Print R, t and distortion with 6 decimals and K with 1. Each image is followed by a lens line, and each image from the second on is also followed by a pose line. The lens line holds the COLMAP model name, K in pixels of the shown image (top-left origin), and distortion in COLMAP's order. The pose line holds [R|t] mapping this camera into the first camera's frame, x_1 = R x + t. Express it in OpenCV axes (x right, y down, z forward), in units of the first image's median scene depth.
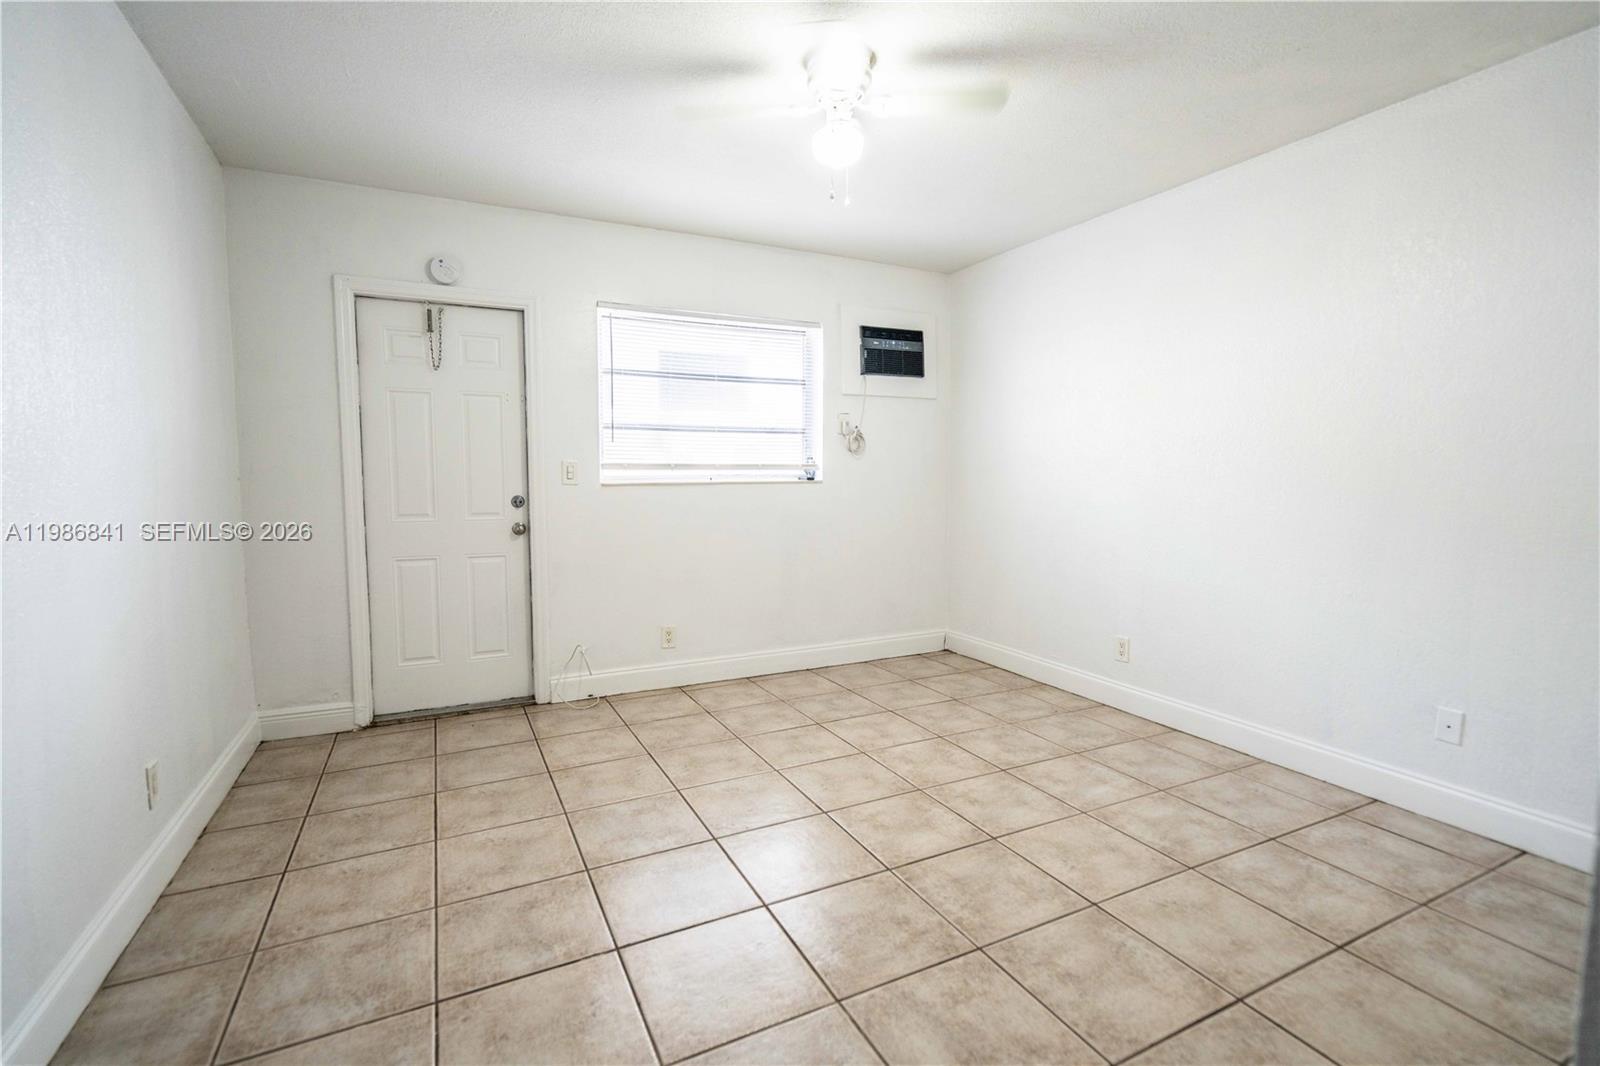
lens RADIAL K [[739.6, 0, 806.1], [0, 739.6, 541.4], [0, 0, 1]] dist [-0.002309, 0.000027]
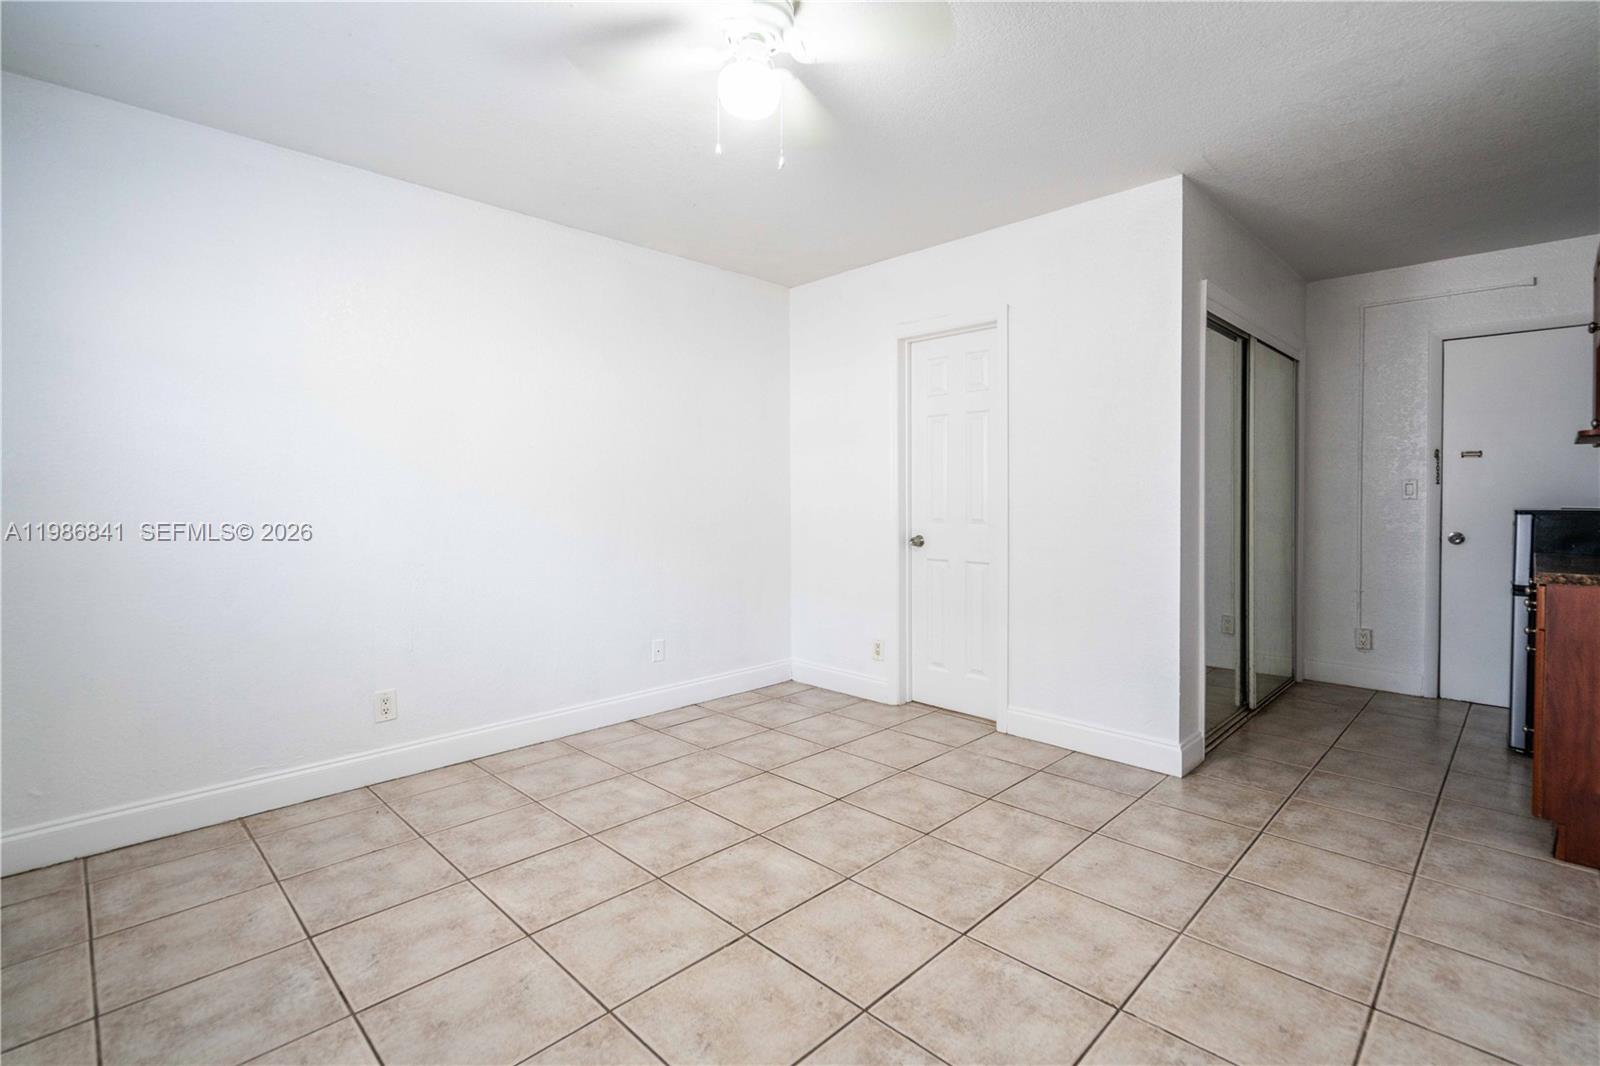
lens RADIAL K [[737.6, 0, 792.5], [0, 737.6, 507.9], [0, 0, 1]] dist [-0.002640, -0.000687]
pose [[-0.311914, -0.014474, 0.950000, -0.566497], [0.094175, 0.994489, 0.046072, -0.080183], [-0.945431, 0.103837, -0.308832, 0.922454]]
